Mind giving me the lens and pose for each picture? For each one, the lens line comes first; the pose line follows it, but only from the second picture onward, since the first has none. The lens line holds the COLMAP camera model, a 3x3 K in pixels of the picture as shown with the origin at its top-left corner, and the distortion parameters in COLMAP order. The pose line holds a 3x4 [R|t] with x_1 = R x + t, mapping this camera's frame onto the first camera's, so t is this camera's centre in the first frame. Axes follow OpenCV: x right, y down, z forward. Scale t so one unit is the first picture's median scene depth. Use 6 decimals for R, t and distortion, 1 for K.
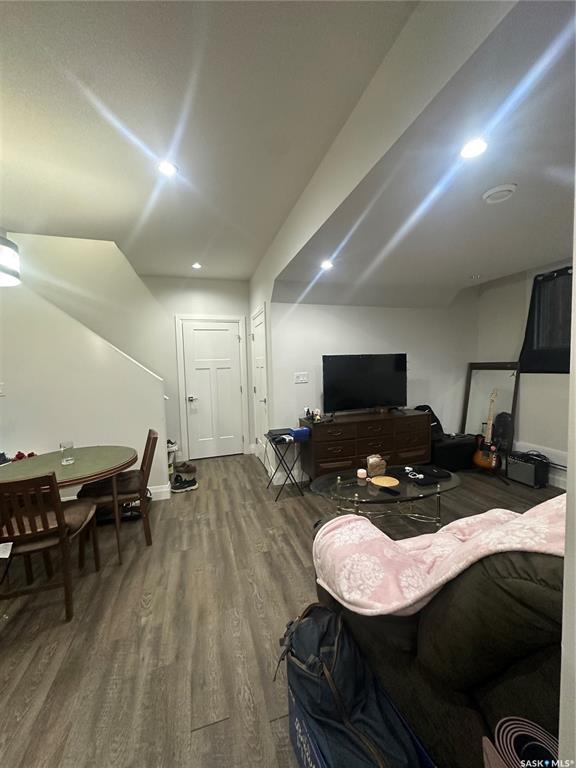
lens RADIAL K [[303.9, 0, 288.3], [0, 303.9, 382.1], [0, 0, 1]] dist [-0.003331, 0.000456]
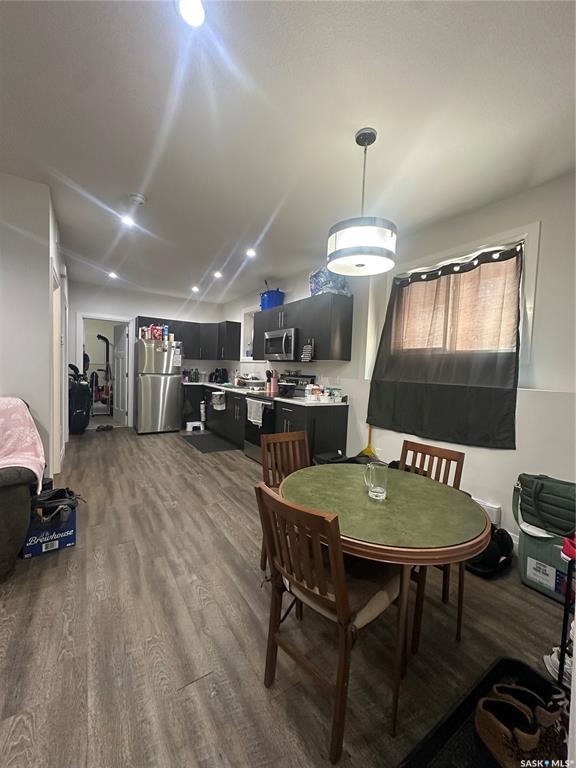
lens RADIAL K [[303.9, 0, 288.6], [0, 303.9, 382.5], [0, 0, 1]] dist [-0.003331, 0.000456]
pose [[-0.957413, 0.000607, -0.288722, -0.303811], [-0.031825, 0.993682, 0.107622, -0.032355], [0.286963, 0.112228, -0.951345, 1.292529]]
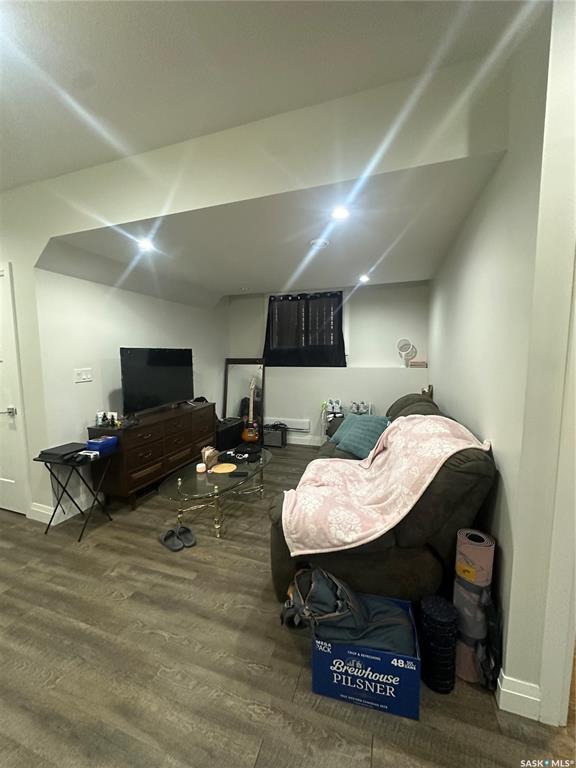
lens RADIAL K [[303.9, 0, 286.0], [0, 303.9, 384.4], [0, 0, 1]] dist [-0.003331, 0.000456]
pose [[0.586410, -0.056079, 0.808071, -0.377413], [0.035944, 0.998419, 0.043205, -0.007978], [-0.809216, 0.003709, 0.587499, 0.176332]]
